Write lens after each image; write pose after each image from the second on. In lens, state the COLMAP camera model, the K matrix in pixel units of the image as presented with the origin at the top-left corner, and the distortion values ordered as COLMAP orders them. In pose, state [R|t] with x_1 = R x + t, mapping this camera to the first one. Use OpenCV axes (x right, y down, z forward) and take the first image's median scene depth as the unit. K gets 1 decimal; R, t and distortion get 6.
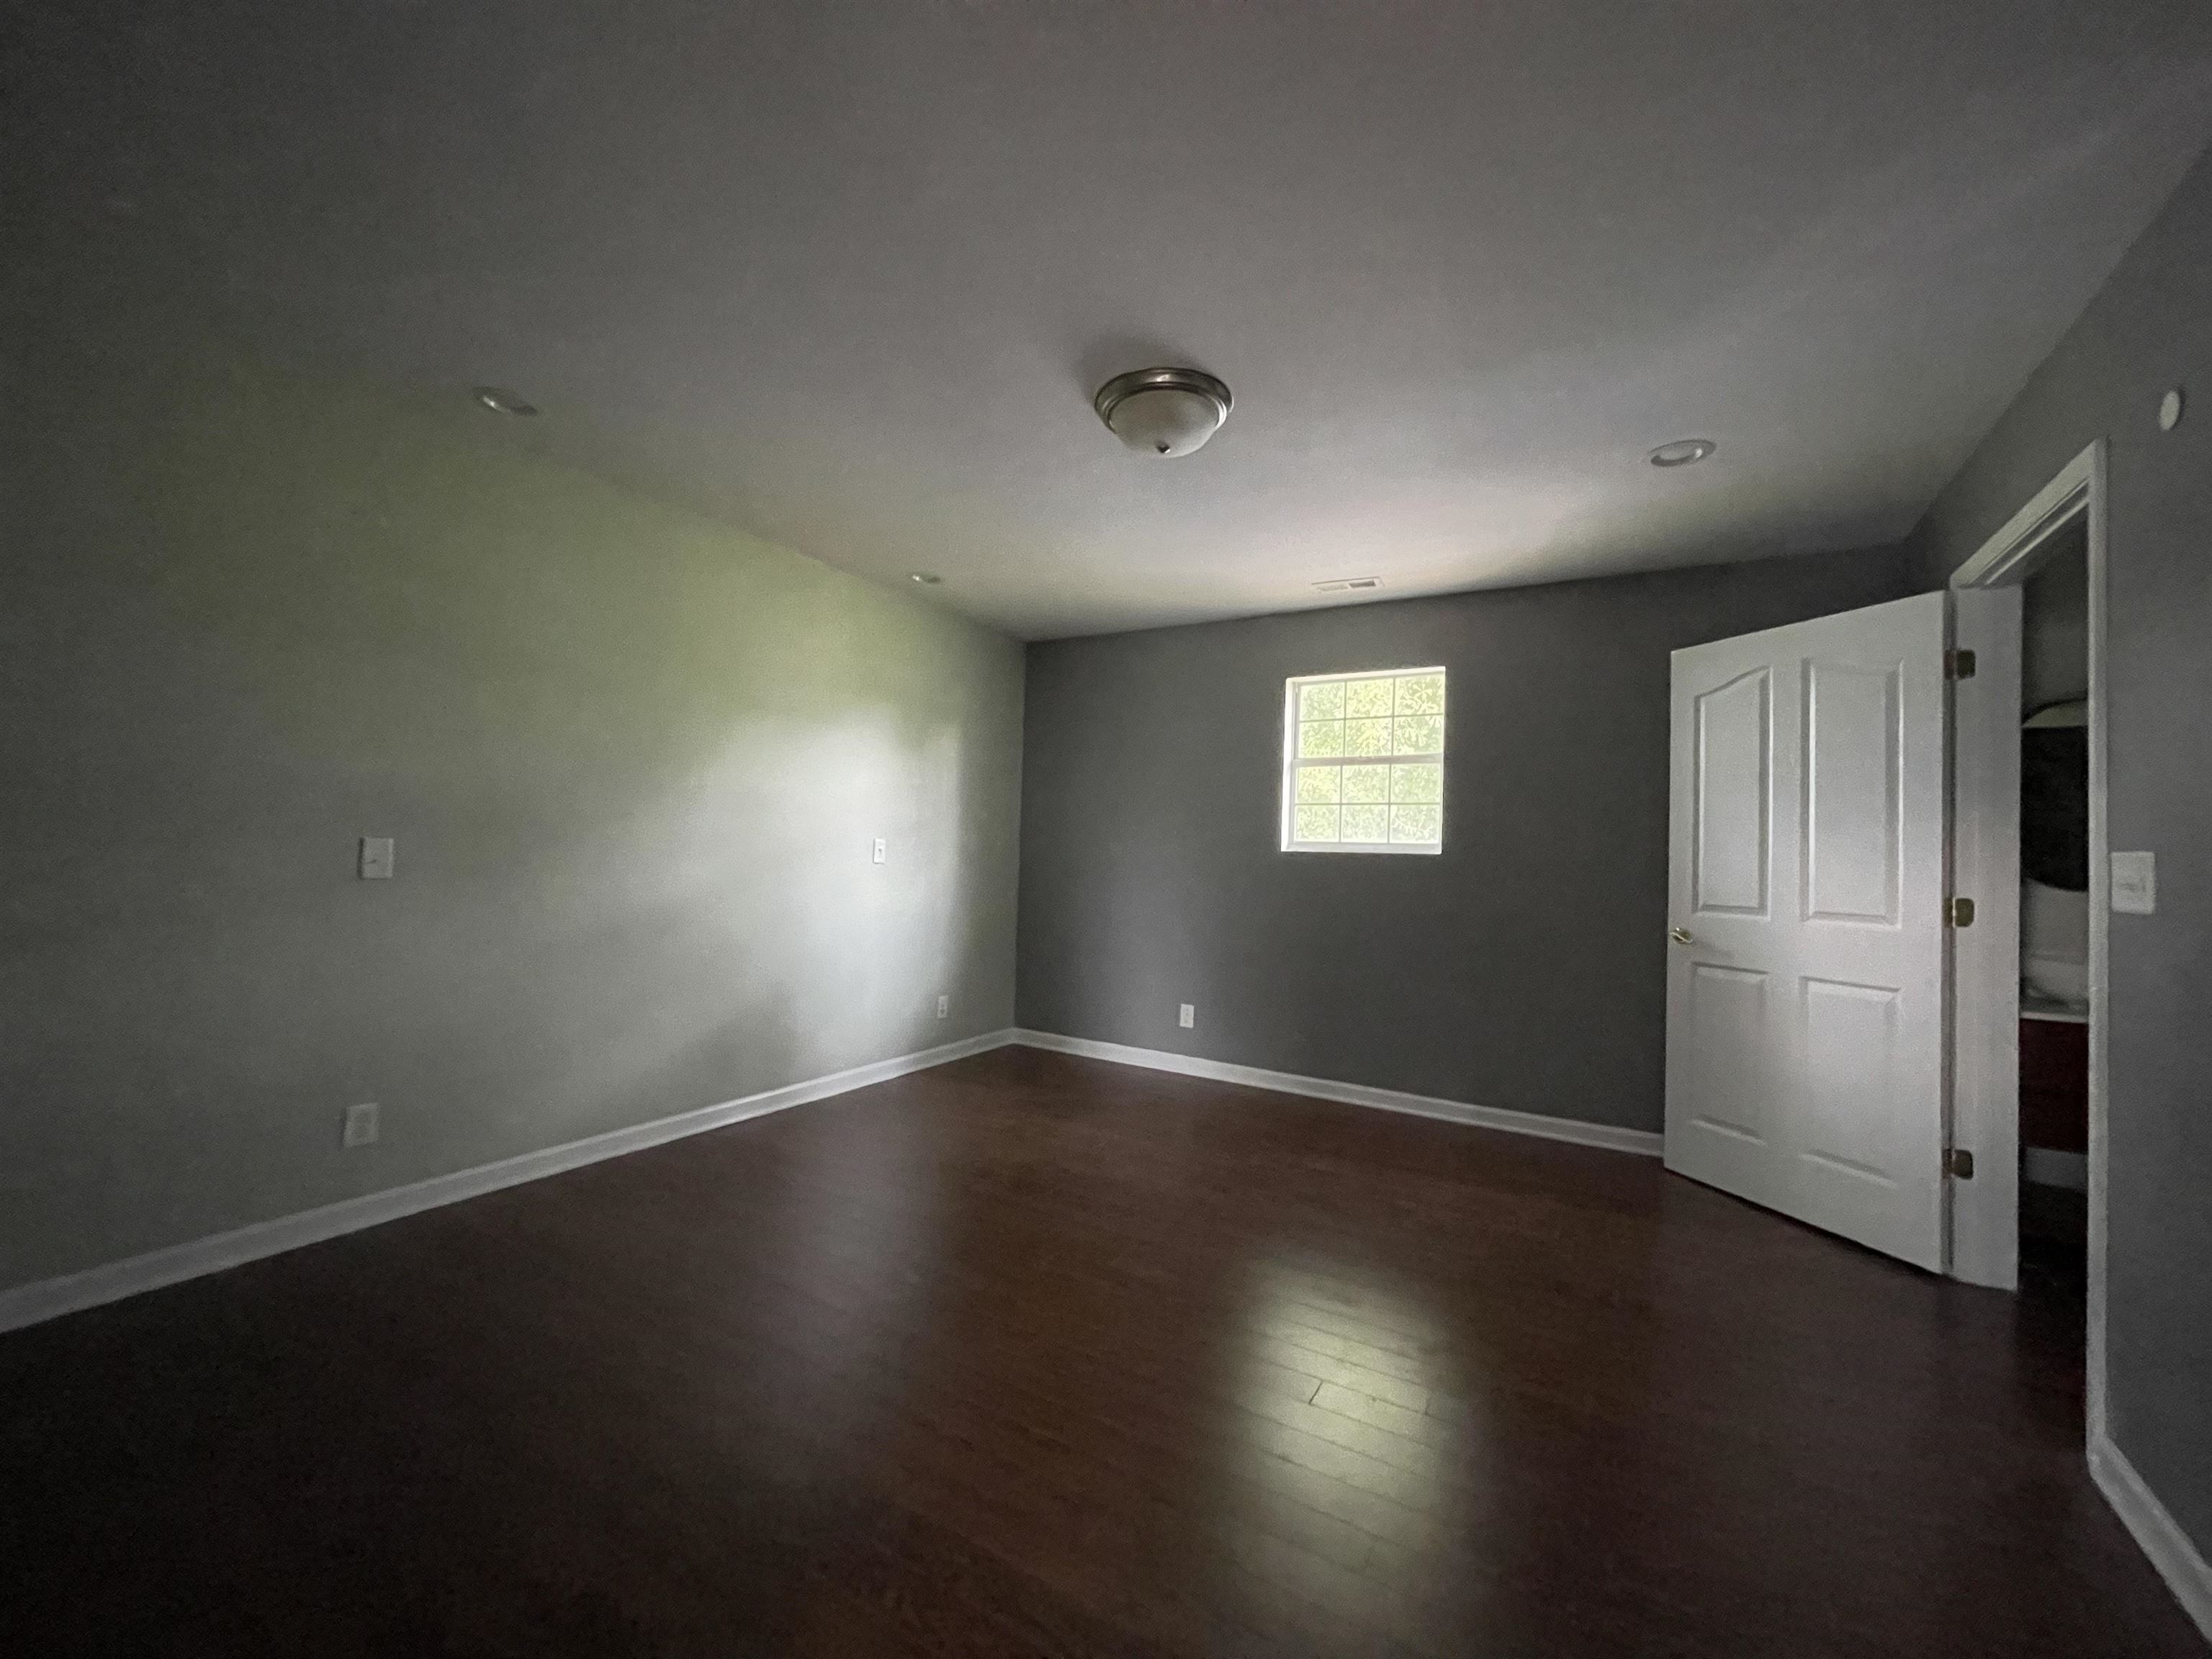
lens RADIAL K [[879.6, 0, 1101.2], [0, 879.6, 837.0], [0, 0, 1]] dist [0.000316, 0.000063]
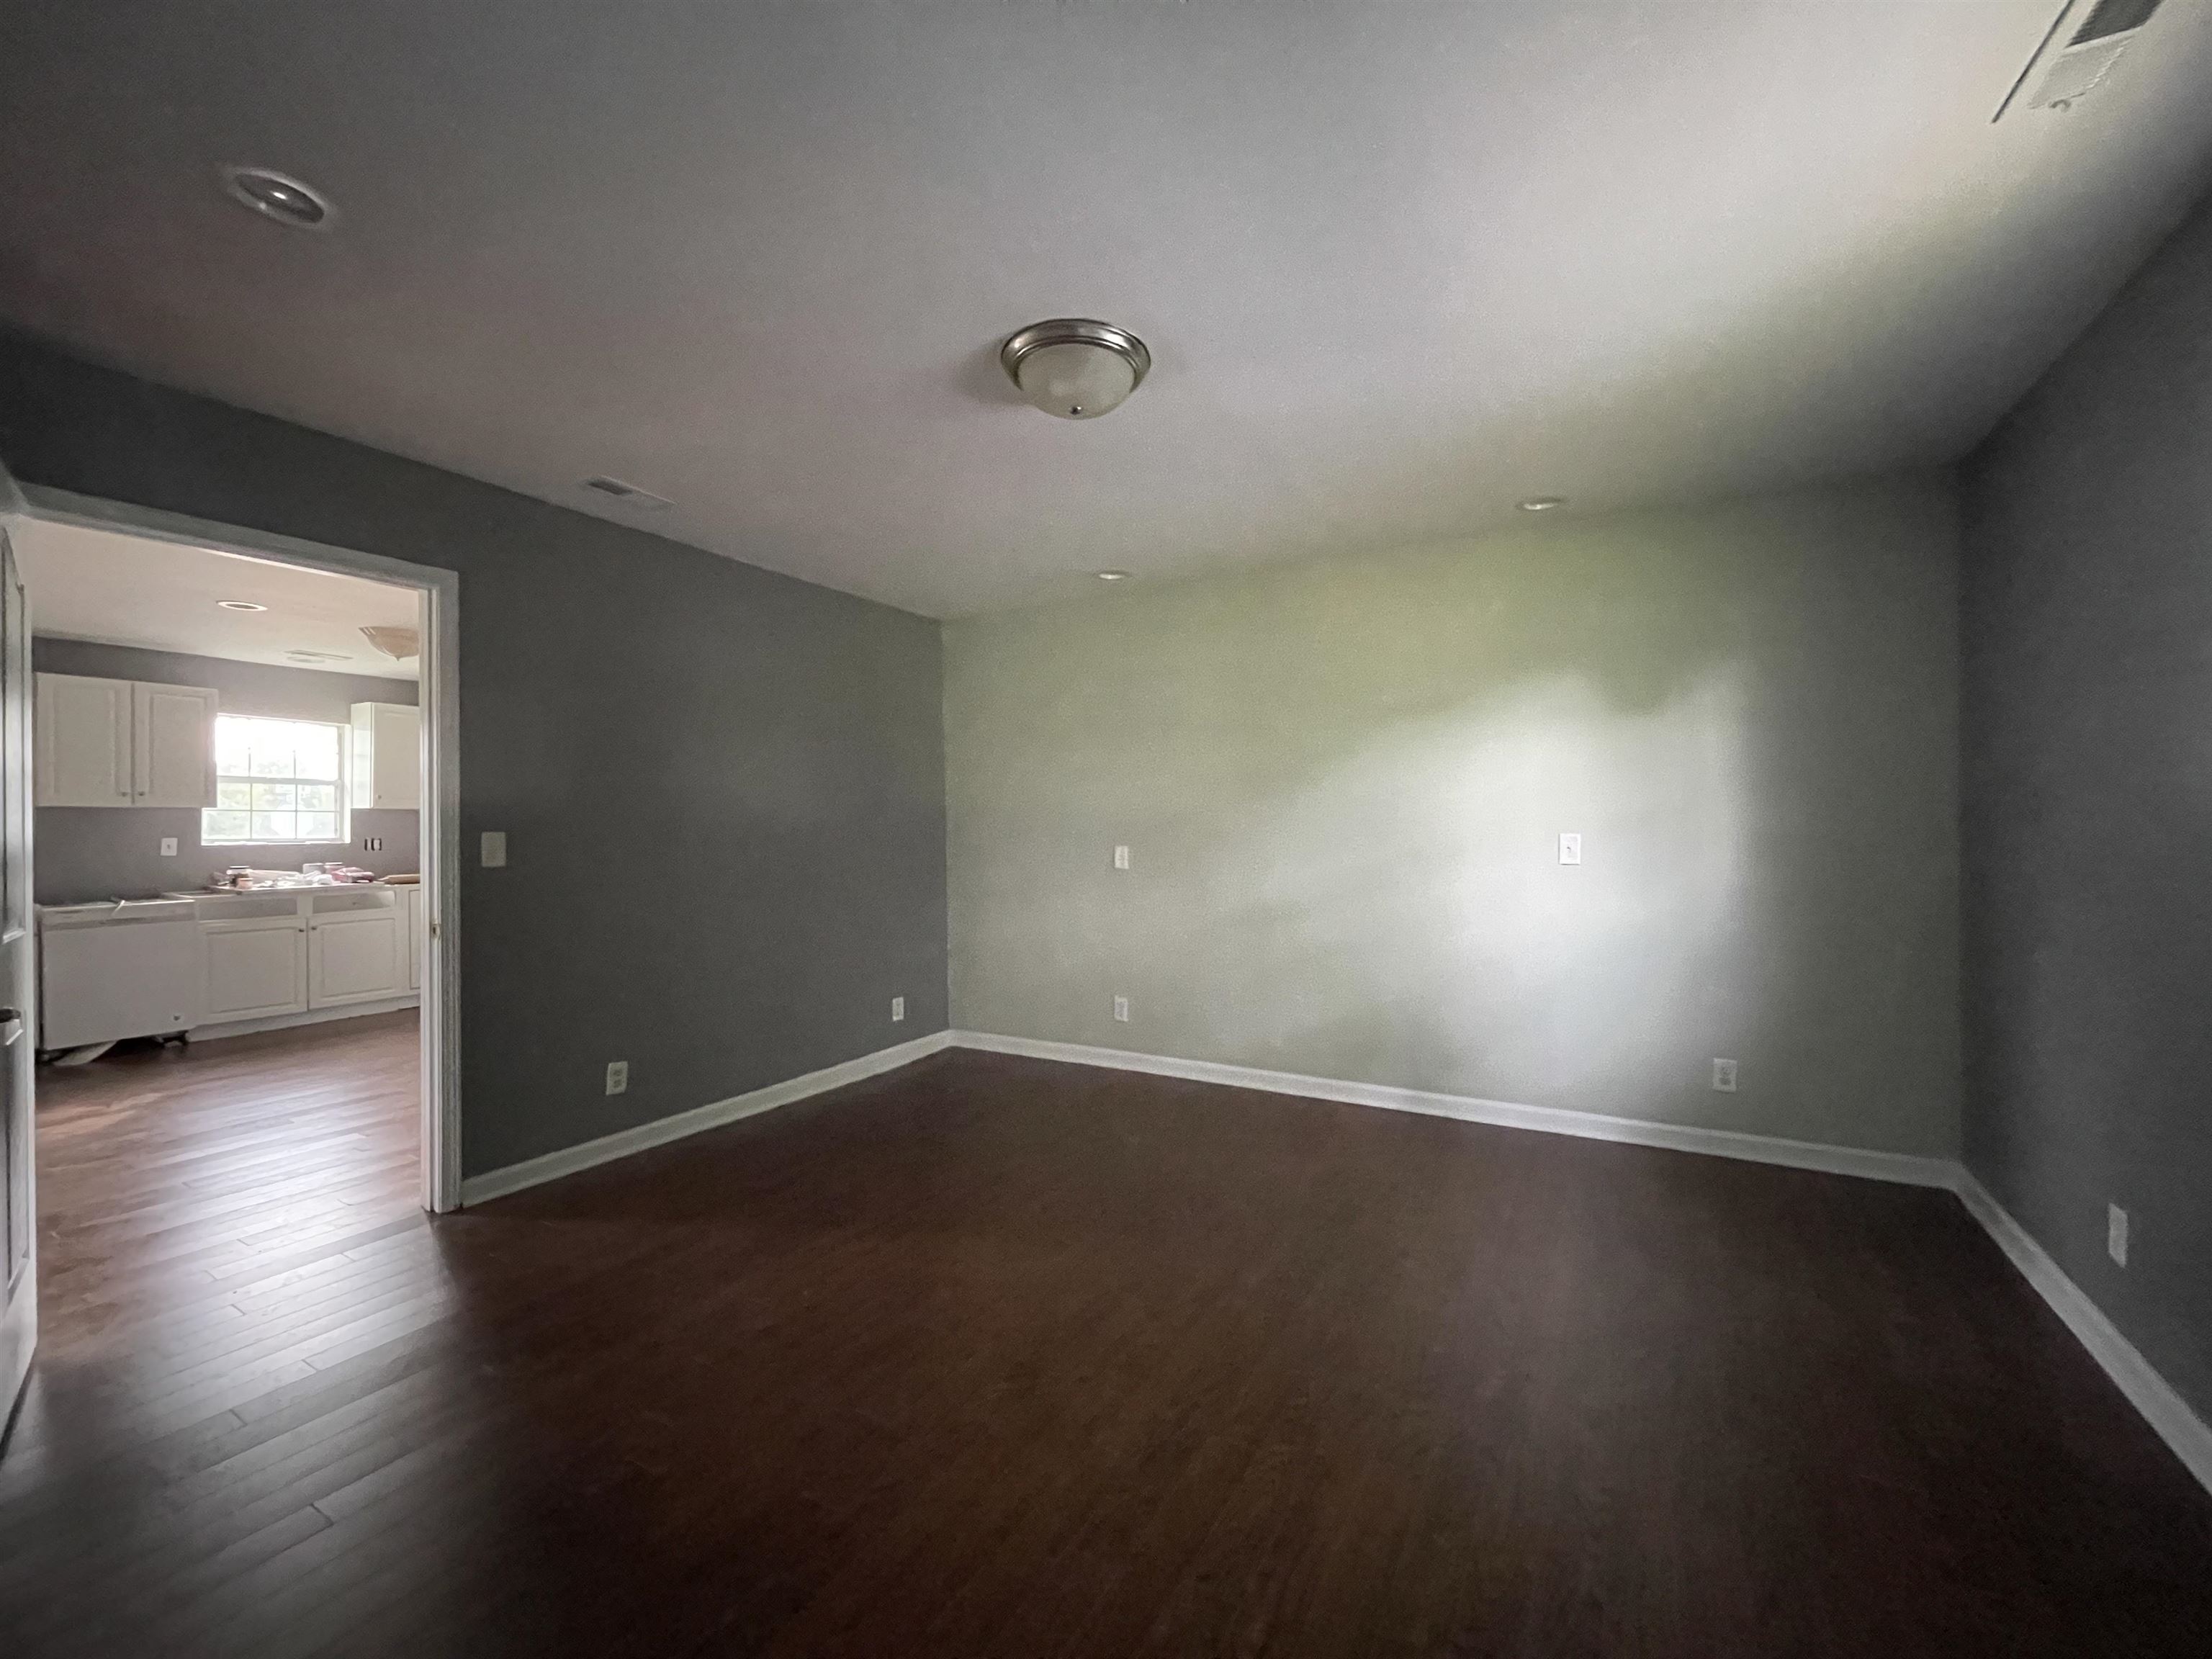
lens RADIAL K [[881.2, 0, 1118.4], [0, 881.2, 817.3], [0, 0, 1]] dist [0.000434, 0.000083]
pose [[0.019676, -0.041872, -0.998929, 0.844750], [0.028421, 0.998742, -0.041304, 0.013753], [0.999402, -0.027578, 0.020841, 0.871014]]
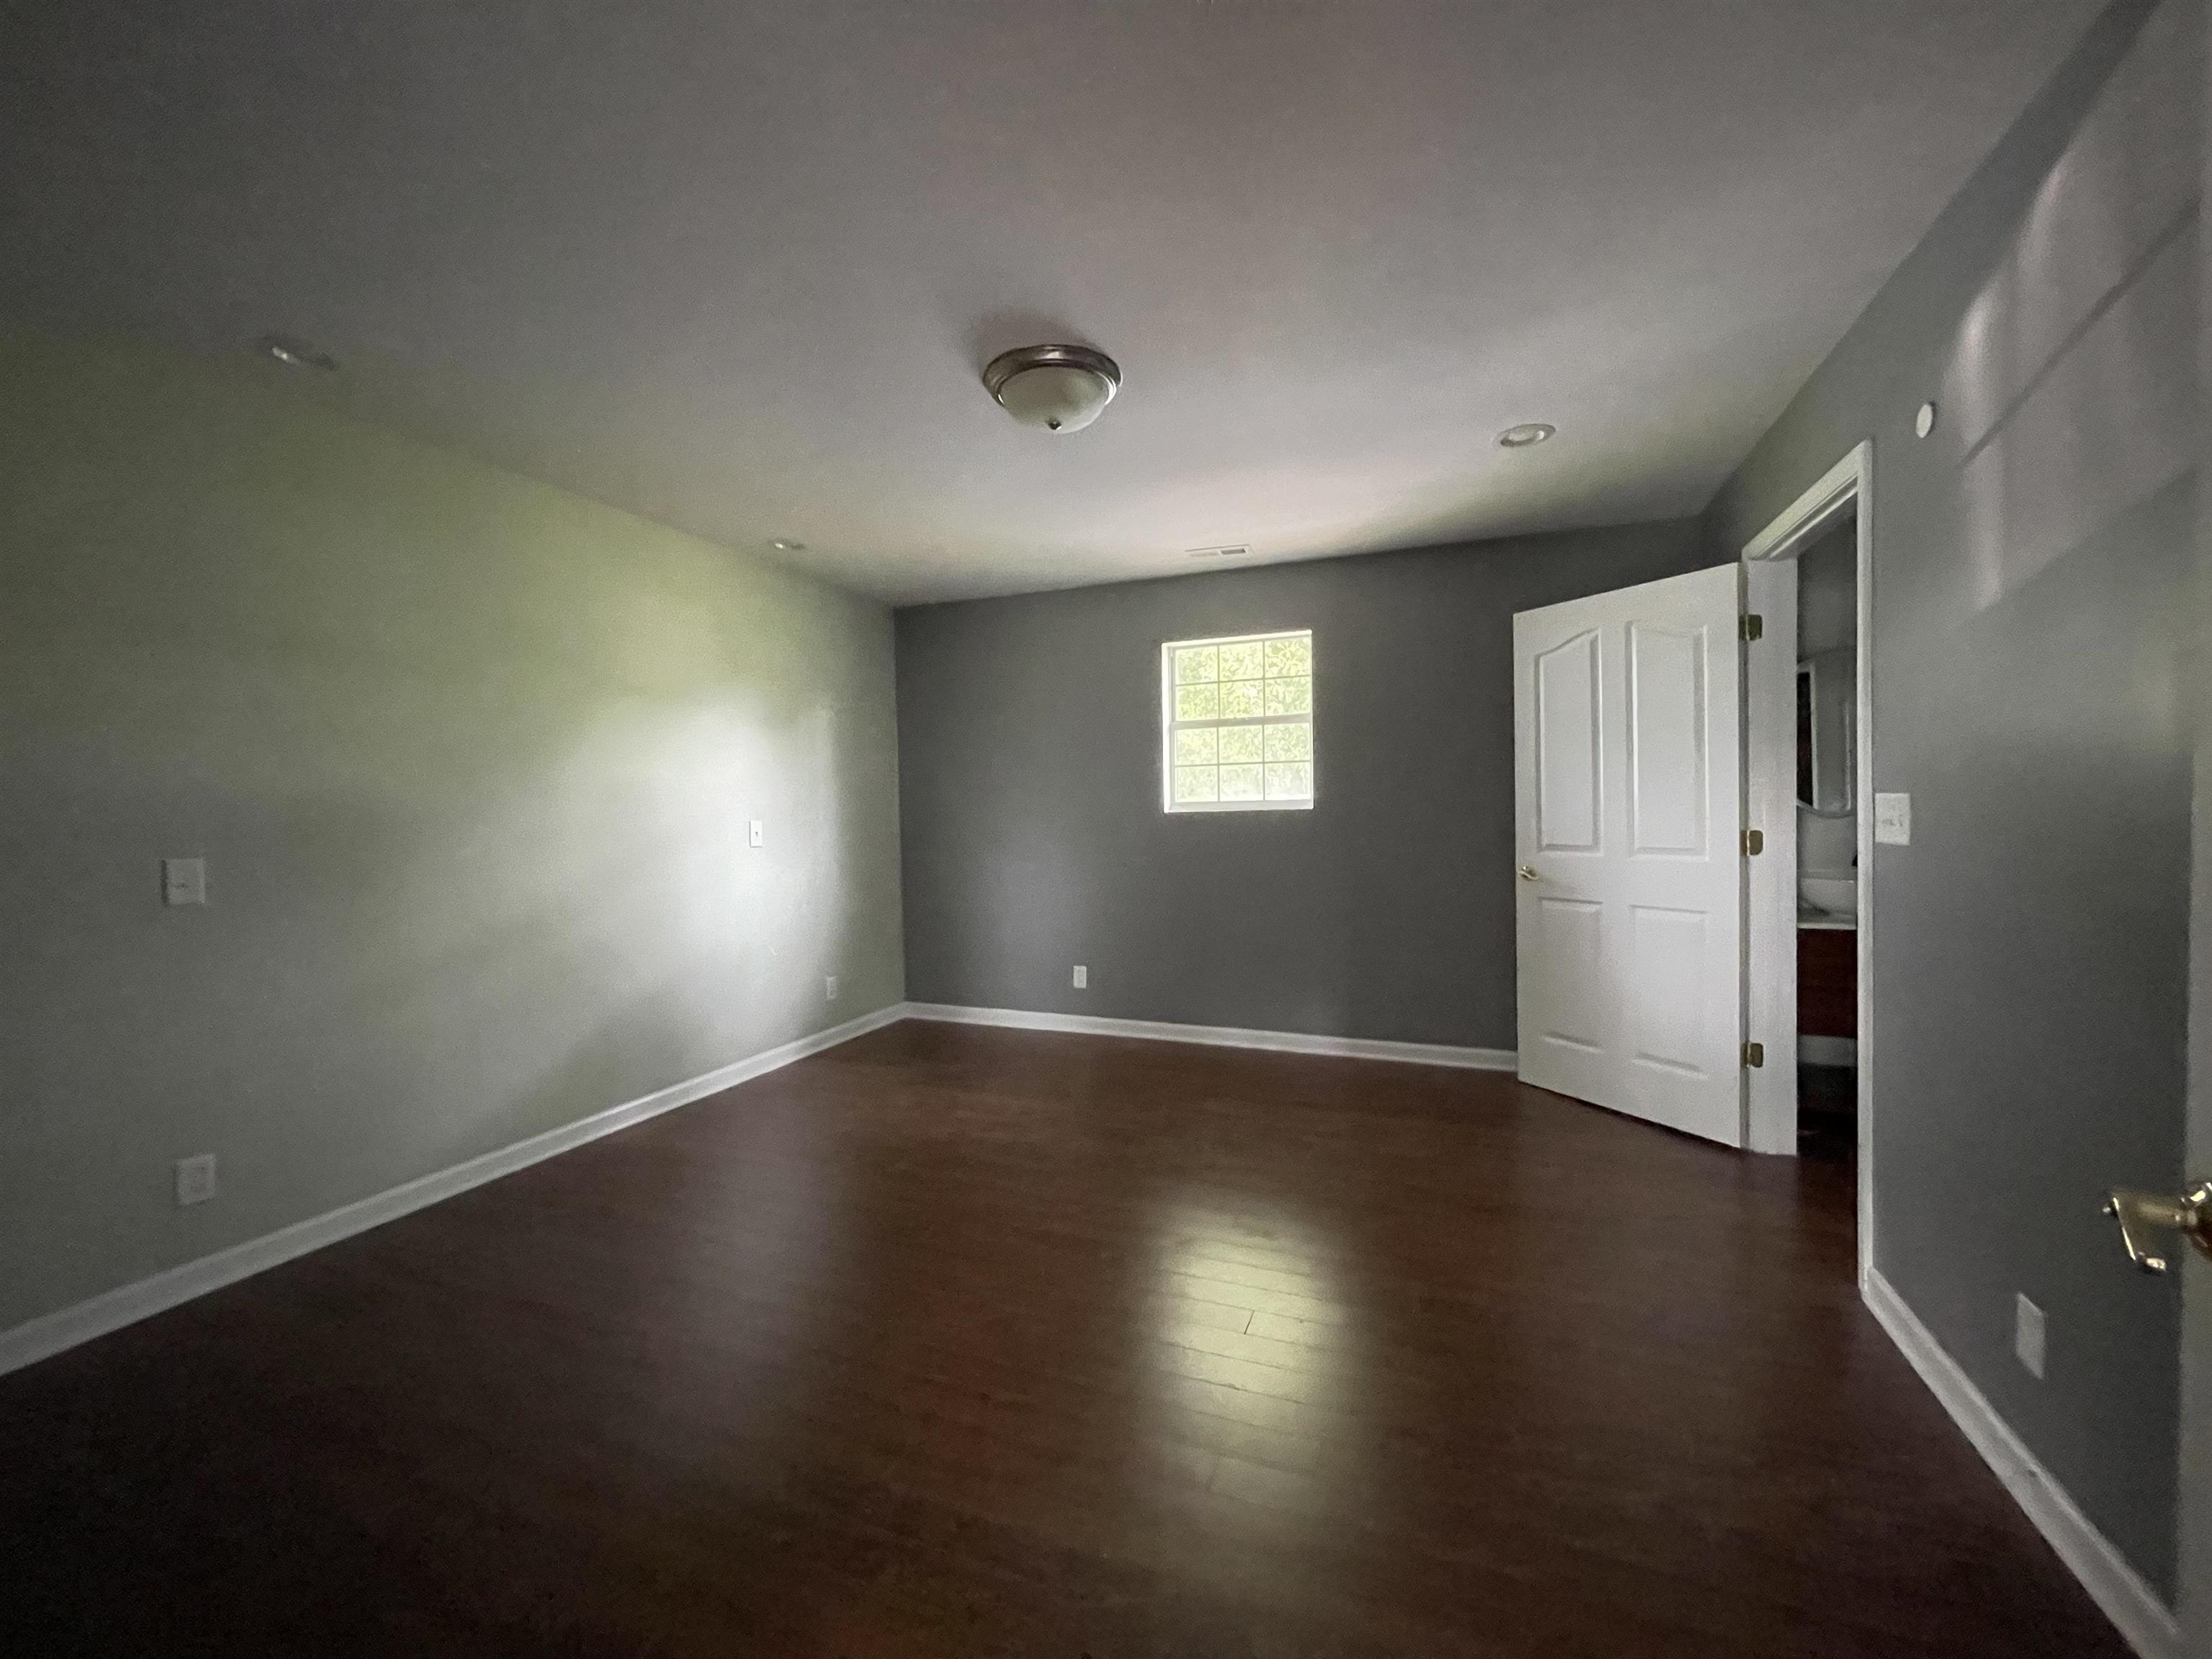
lens RADIAL K [[879.4, 0, 1100.1], [0, 879.4, 838.0], [0, 0, 1]] dist [0.002528, 0.000300]
pose [[0.986441, -0.055209, 0.154554, -0.047665], [0.047223, 0.997376, 0.054877, -0.021965], [-0.157178, -0.046835, 0.986459, -0.011209]]
